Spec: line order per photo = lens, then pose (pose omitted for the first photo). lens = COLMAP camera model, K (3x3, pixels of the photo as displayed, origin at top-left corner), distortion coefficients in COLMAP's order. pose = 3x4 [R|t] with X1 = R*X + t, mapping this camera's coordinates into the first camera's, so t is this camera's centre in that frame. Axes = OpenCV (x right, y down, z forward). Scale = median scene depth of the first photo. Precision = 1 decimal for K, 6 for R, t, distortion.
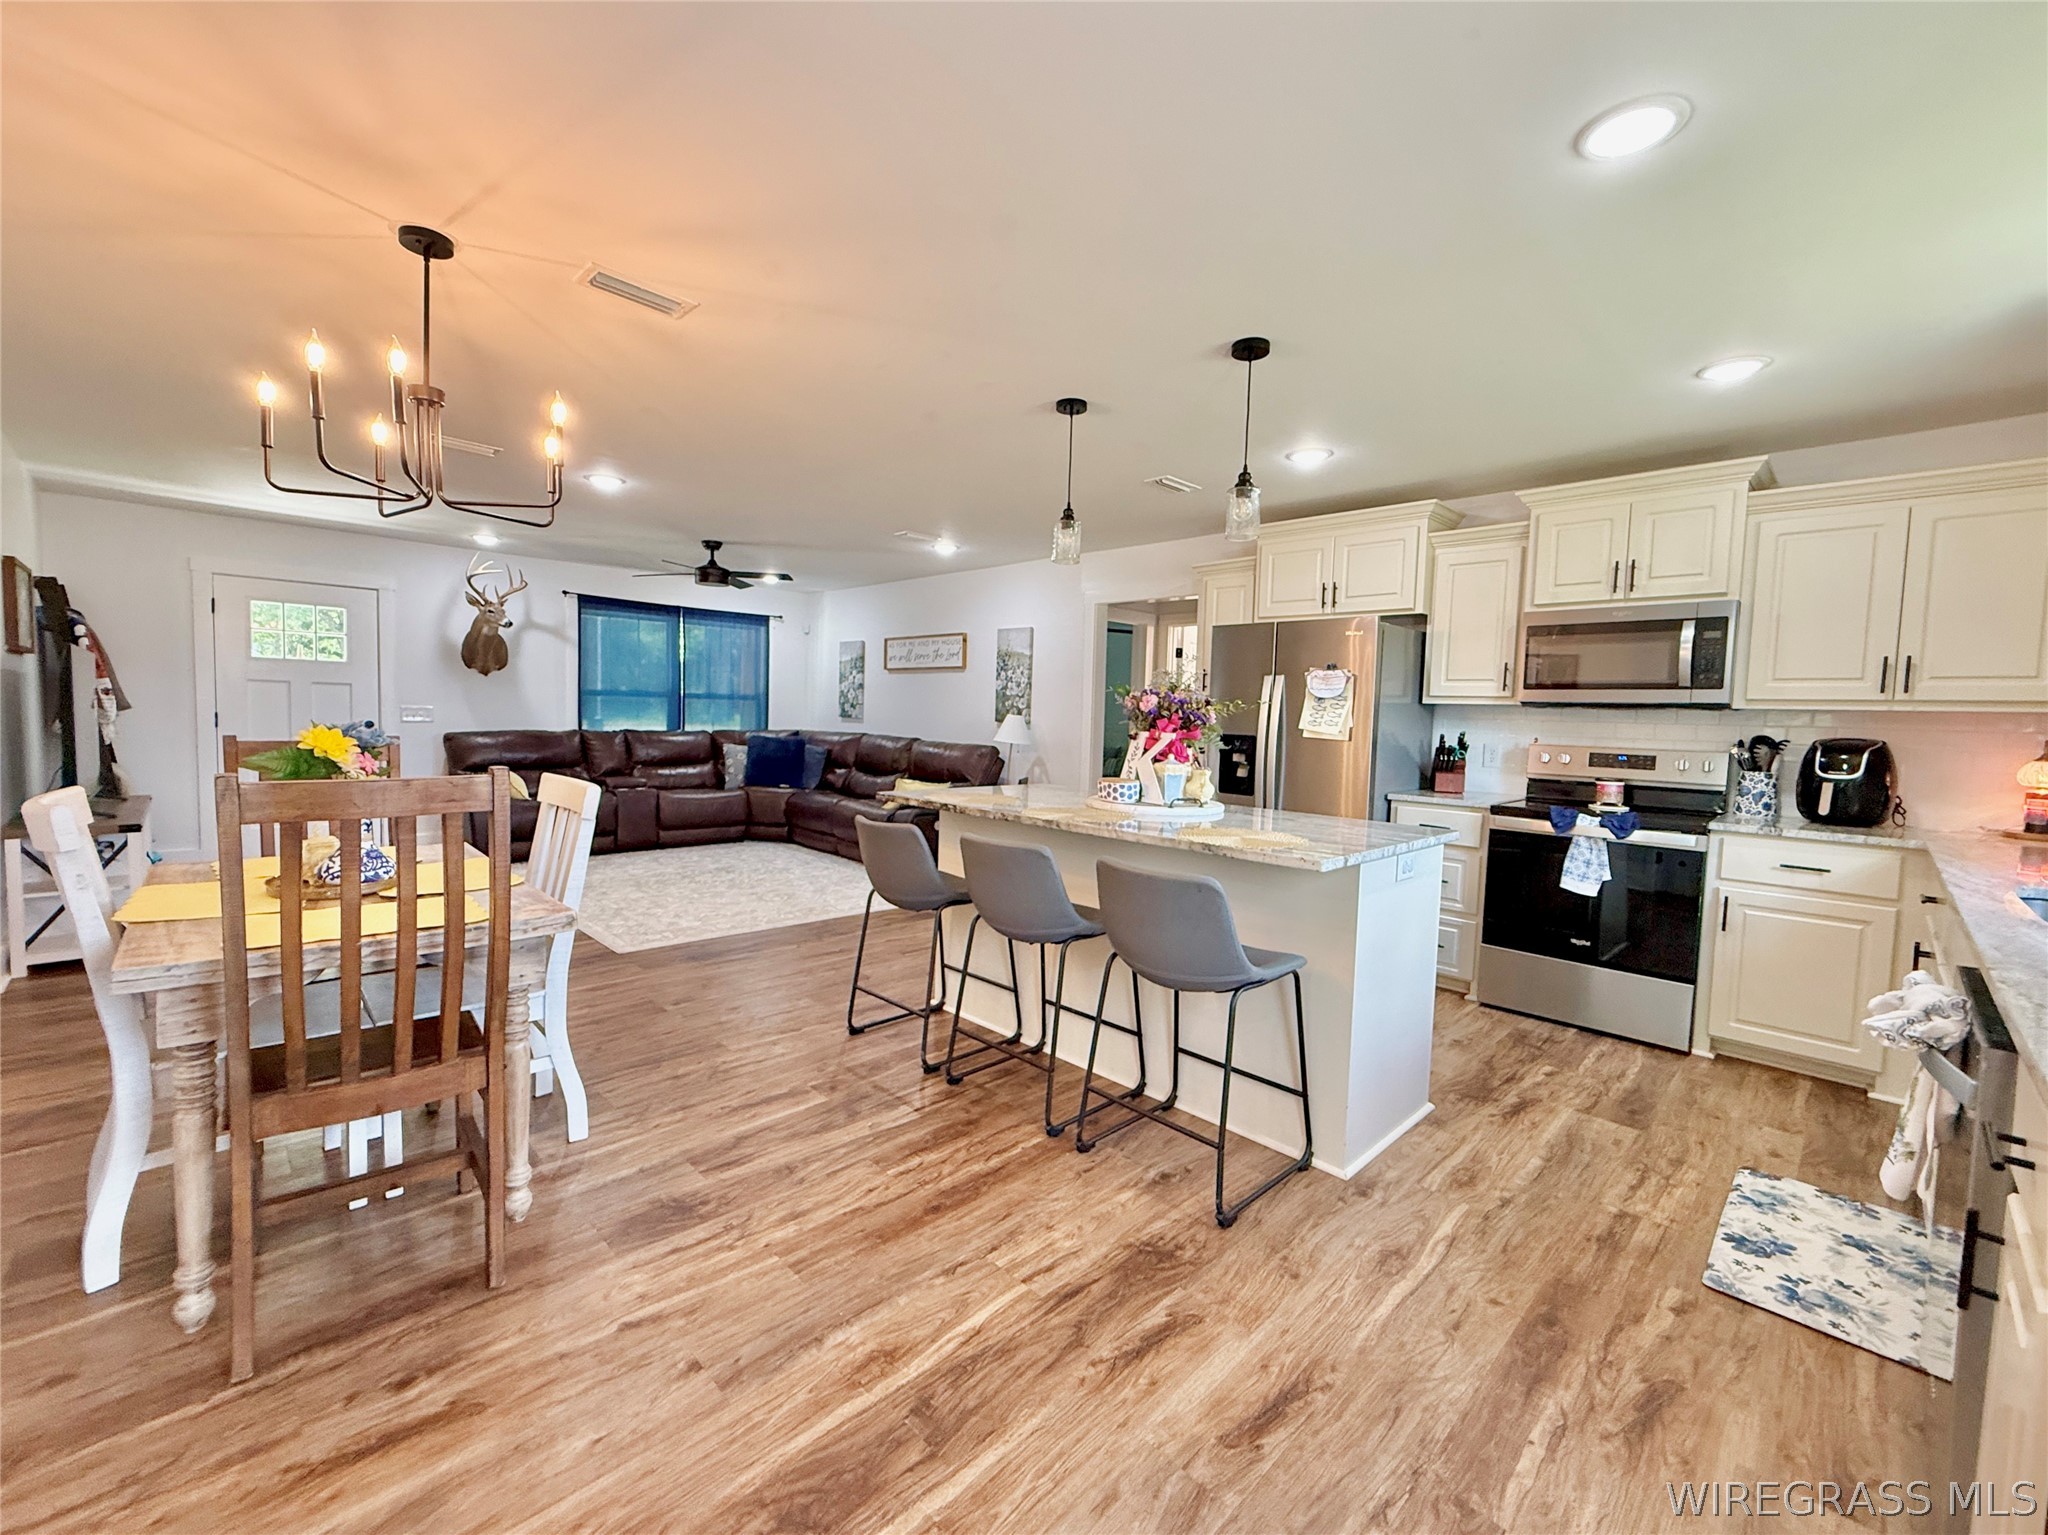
lens RADIAL K [[847.9, 0, 1020.8], [0, 847.9, 760.5], [0, 0, 1]] dist [0.000027, -0.000153]
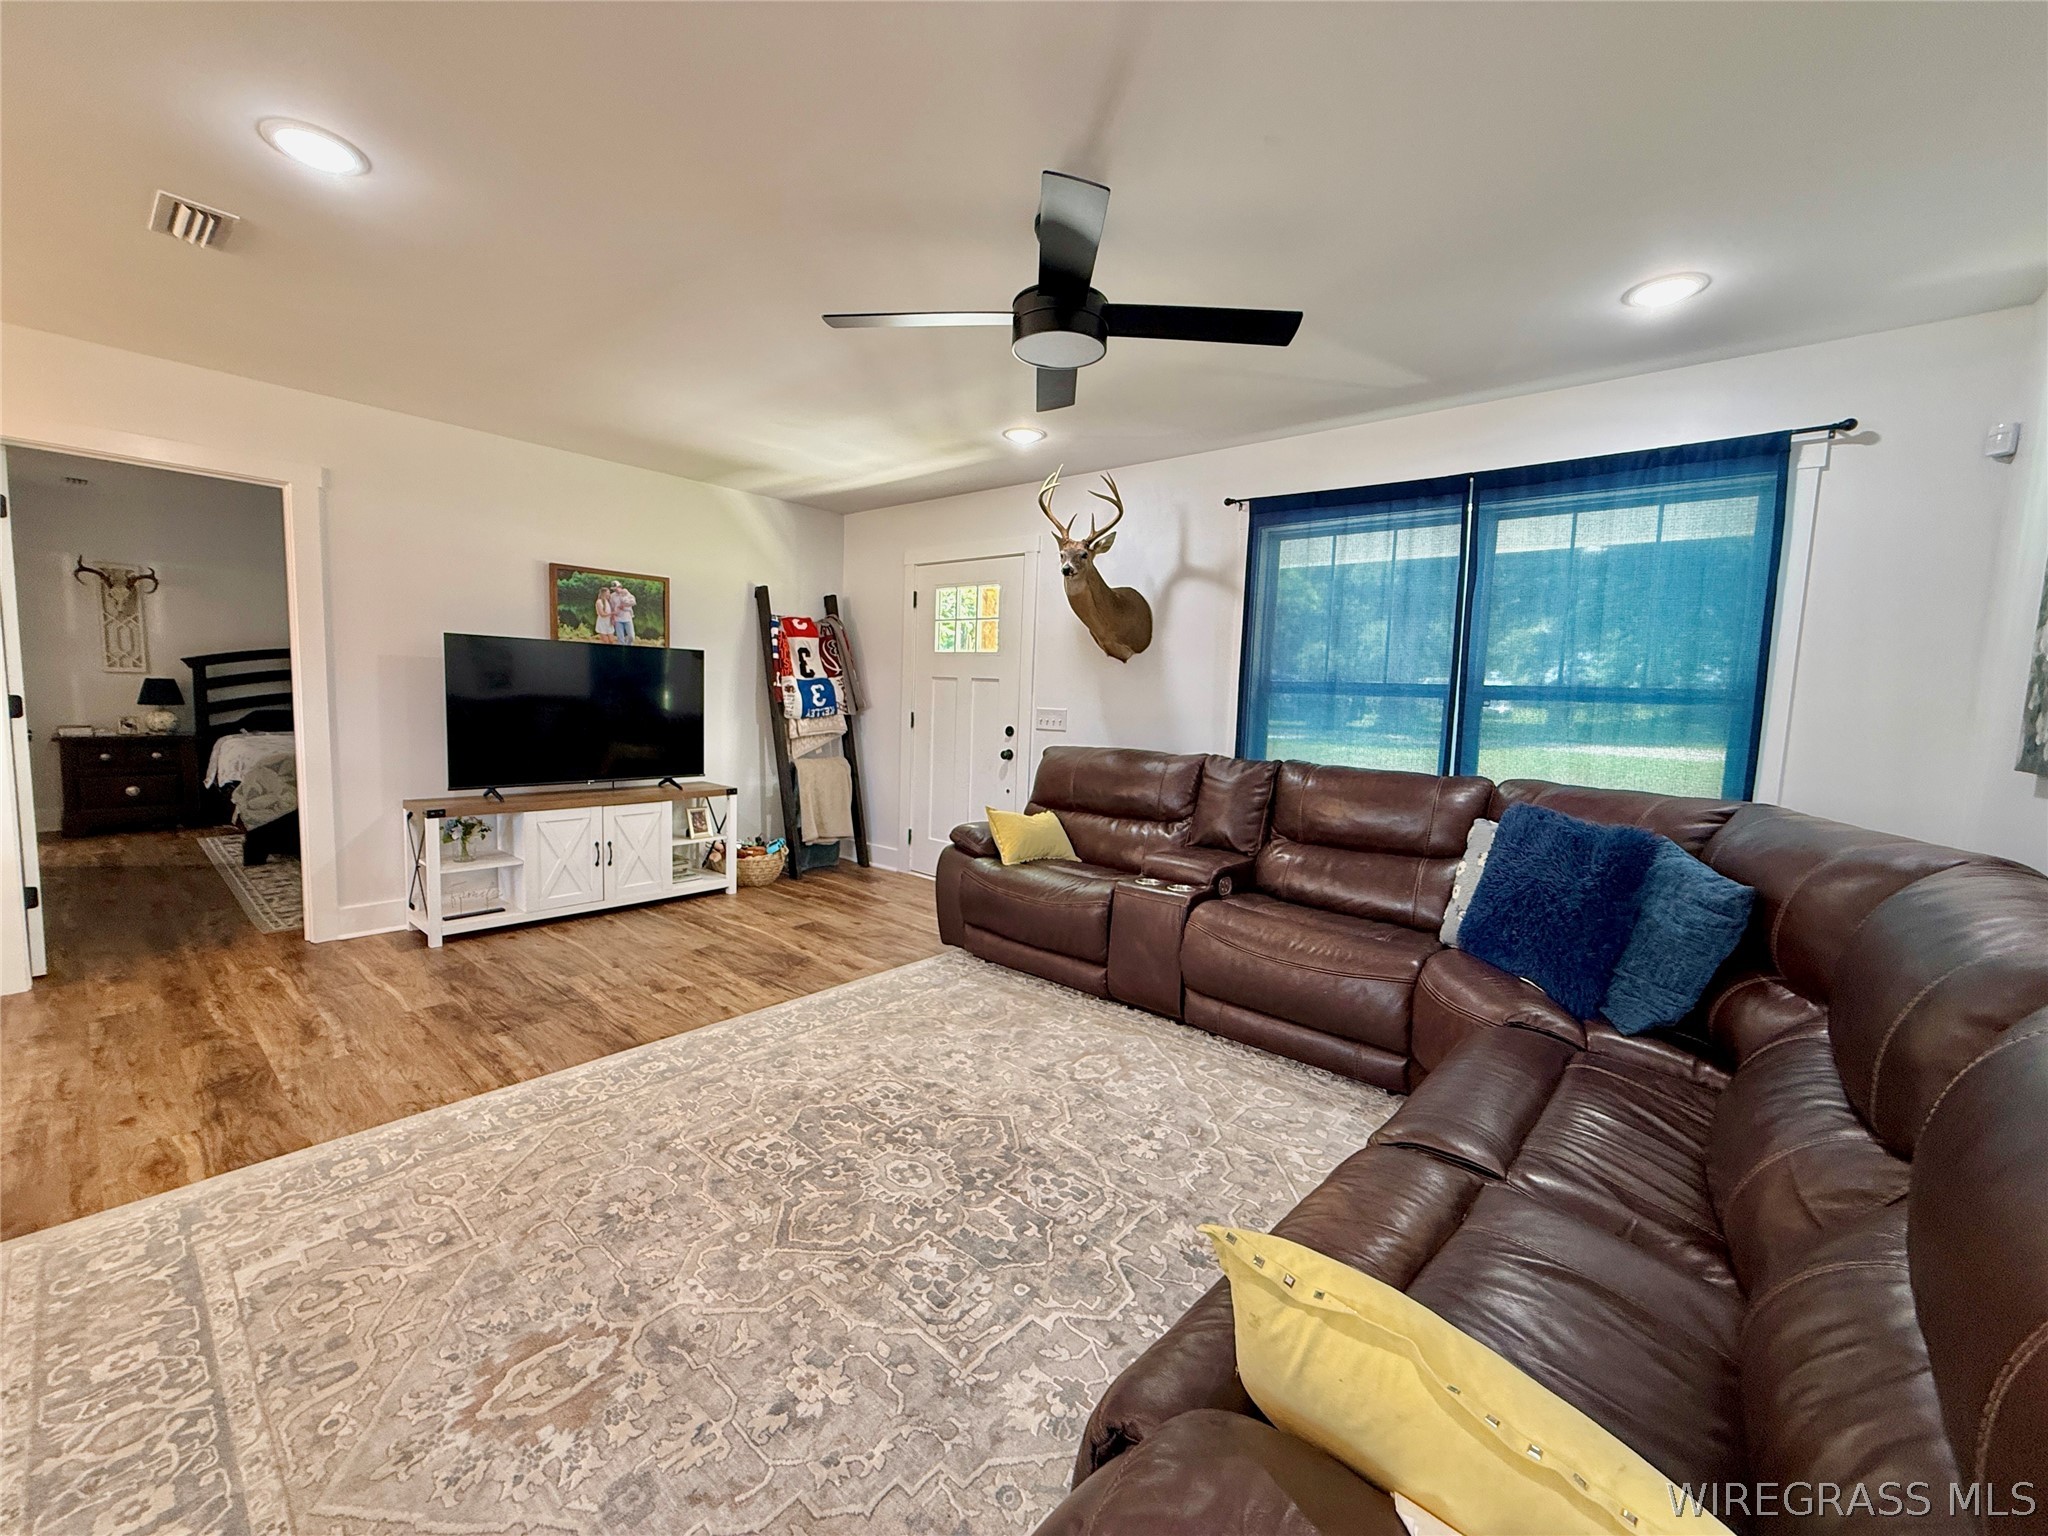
lens RADIAL K [[814.6, 0, 1019.5], [0, 814.6, 767.9], [0, 0, 1]] dist [0.000790, 0.000120]
pose [[0.090909, 0.069787, -0.993411, -0.024167], [-0.090347, 0.994006, 0.061561, -0.056764], [0.991752, 0.084155, 0.096669, 0.957893]]
